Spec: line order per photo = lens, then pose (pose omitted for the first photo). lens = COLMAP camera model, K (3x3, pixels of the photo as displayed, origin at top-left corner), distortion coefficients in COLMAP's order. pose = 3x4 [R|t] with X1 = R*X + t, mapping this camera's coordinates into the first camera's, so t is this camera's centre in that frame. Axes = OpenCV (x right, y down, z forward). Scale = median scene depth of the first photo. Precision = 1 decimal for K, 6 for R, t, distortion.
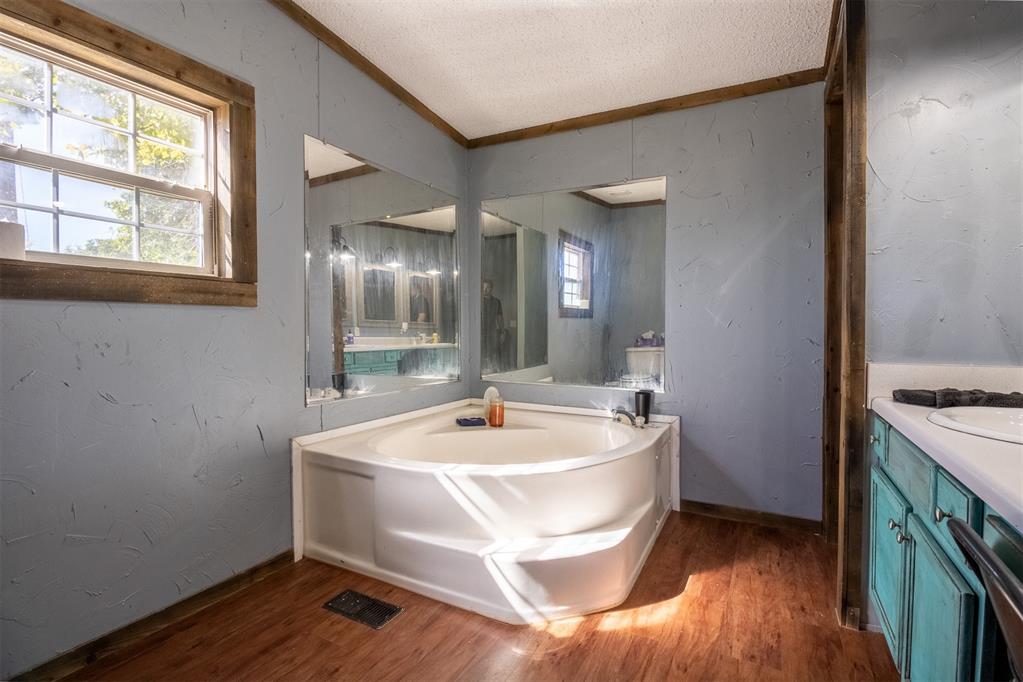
lens RADIAL K [[483.1, 0, 523.6], [0, 483.1, 331.9], [0, 0, 1]] dist [0.001318, -0.015753]
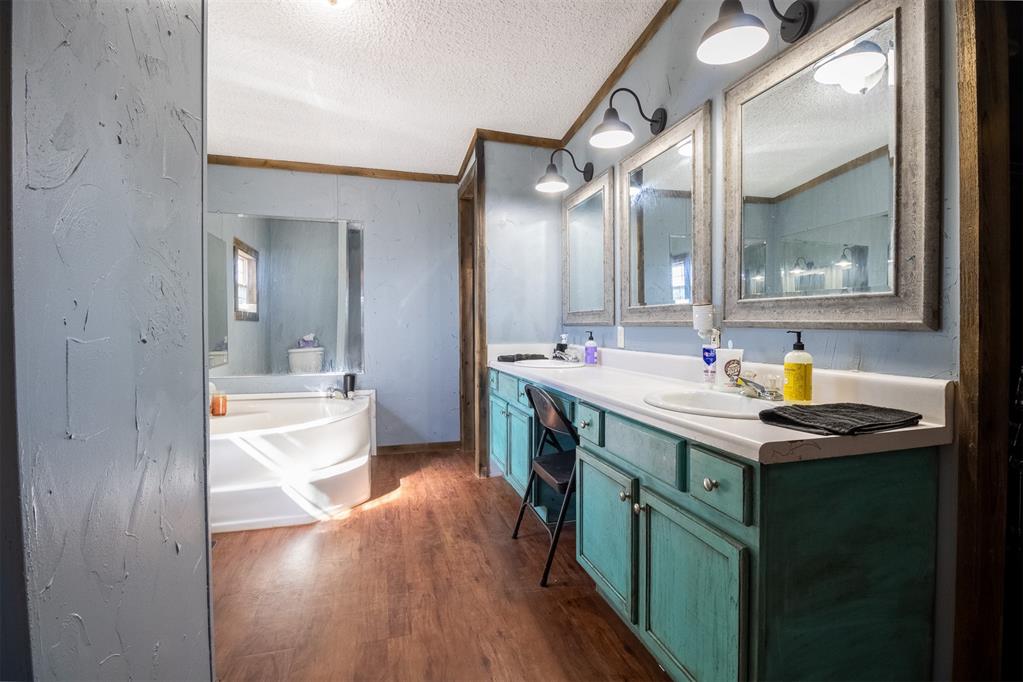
lens RADIAL K [[483.1, 0, 523.6], [0, 483.1, 331.9], [0, 0, 1]] dist [0.001318, -0.015753]
pose [[0.717348, -0.008409, 0.696665, -0.544943], [0.014979, 0.999882, -0.003354, 0.019161], [-0.696554, 0.012841, 0.717389, -0.523796]]
